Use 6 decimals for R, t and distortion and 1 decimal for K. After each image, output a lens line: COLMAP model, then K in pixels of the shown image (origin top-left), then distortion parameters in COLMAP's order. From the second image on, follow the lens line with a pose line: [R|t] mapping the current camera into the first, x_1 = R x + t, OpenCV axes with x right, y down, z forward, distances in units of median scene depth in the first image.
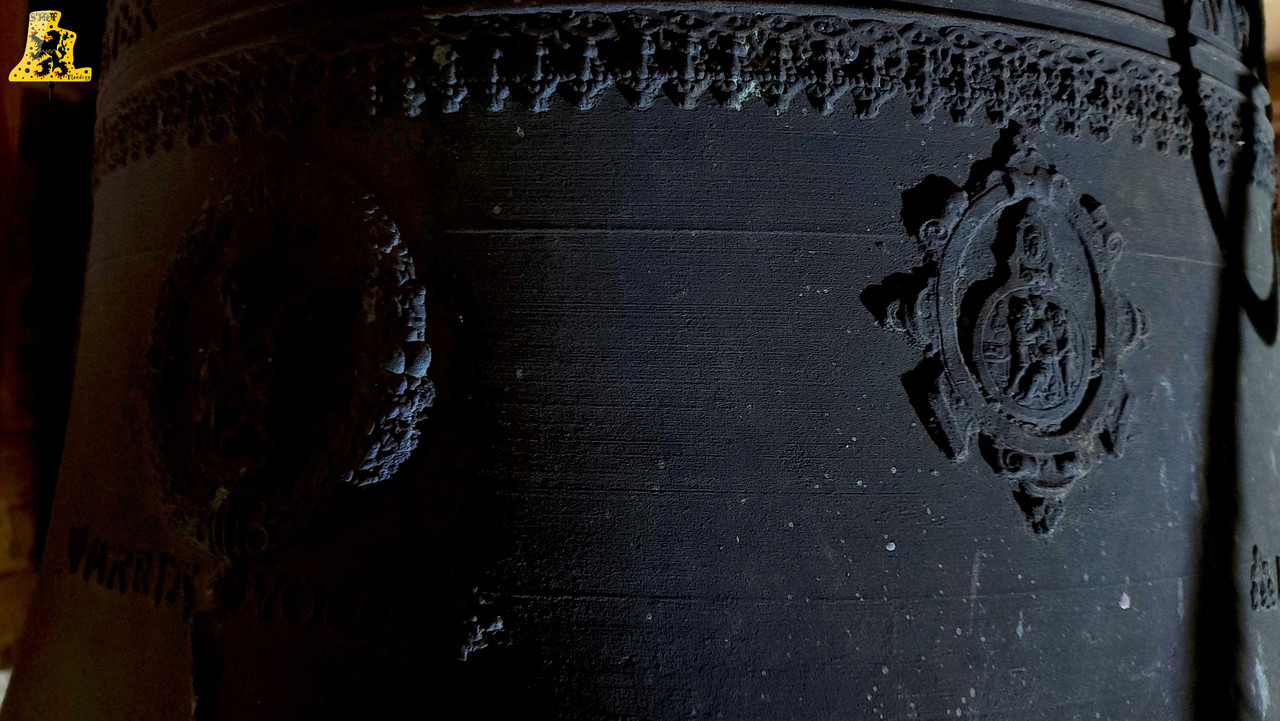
lens RADIAL K [[856.7, 0, 642.8], [0, 856.7, 364.1], [0, 0, 1]] dist [0.007754, -0.000098]
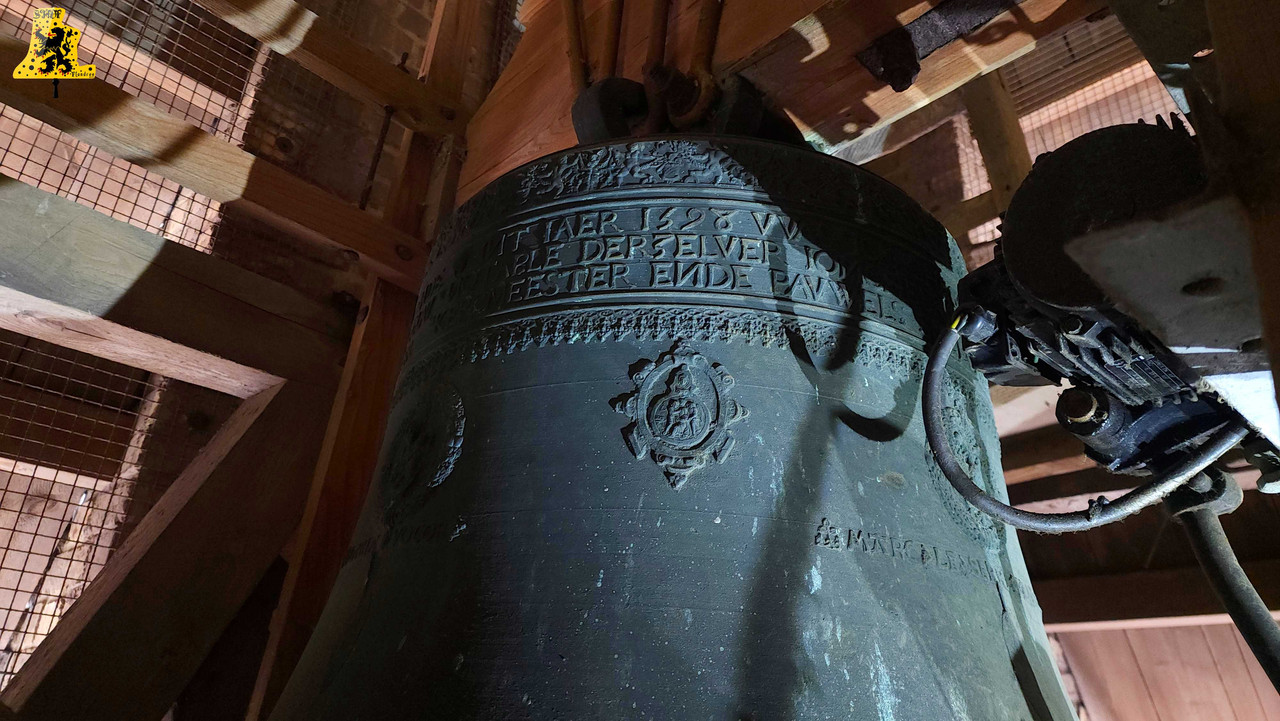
lens RADIAL K [[856.7, 0, 640.4], [0, 856.7, 356.5], [0, 0, 1]] dist [0.007754, -0.000098]
pose [[0.935295, -0.113695, -0.335107, 1.207453], [-0.052566, 0.891835, -0.449296, 0.939239], [0.349943, 0.437840, 0.828152, -1.143785]]
